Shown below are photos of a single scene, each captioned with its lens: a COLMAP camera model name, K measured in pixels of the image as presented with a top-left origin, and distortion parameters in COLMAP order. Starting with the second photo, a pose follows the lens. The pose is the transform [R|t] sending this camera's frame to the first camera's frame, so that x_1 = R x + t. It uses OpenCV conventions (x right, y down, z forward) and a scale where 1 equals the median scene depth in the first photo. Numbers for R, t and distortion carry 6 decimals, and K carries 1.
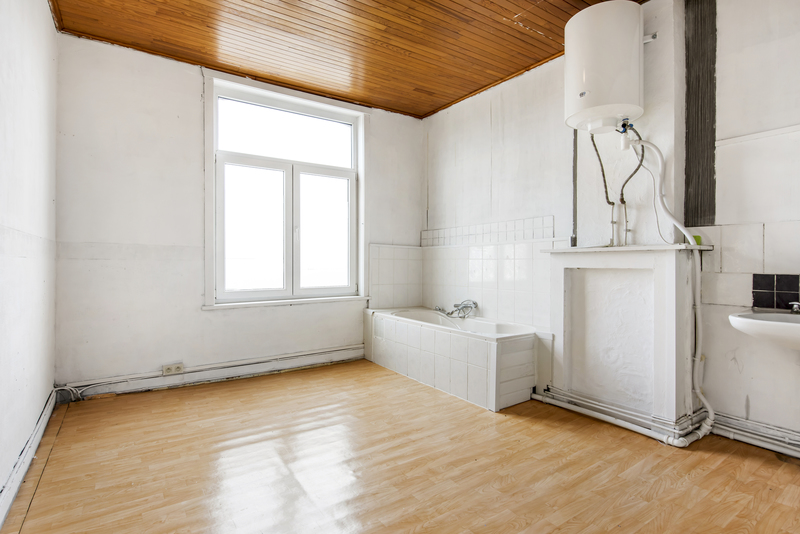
lens RADIAL K [[413.5, 0, 430.5], [0, 413.5, 265.6], [0, 0, 1]] dist [0.002072, -0.000406]
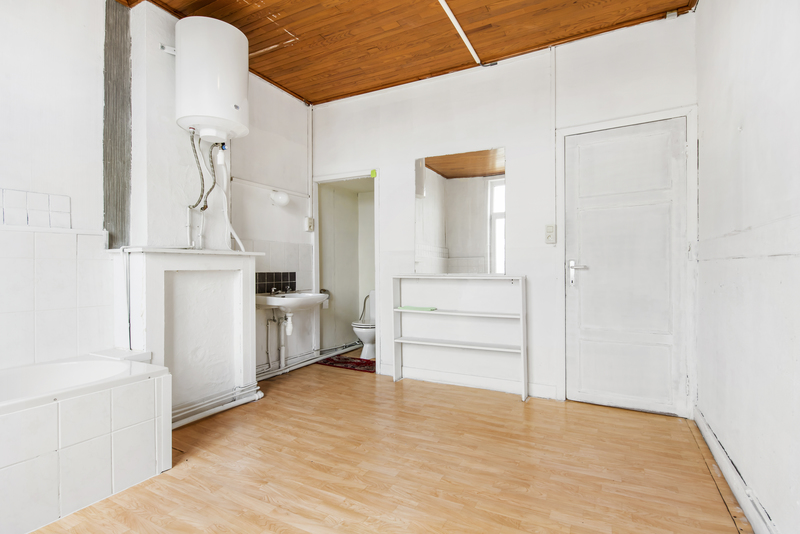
lens RADIAL K [[401.7, 0, 400.8], [0, 401.7, 267.2], [0, 0, 1]] dist [0.004393, -0.000095]
pose [[-0.443266, -0.006195, 0.896369, -0.812691], [-0.005632, 0.999976, 0.004126, -0.009813], [-0.896373, -0.003220, -0.443290, 1.167249]]
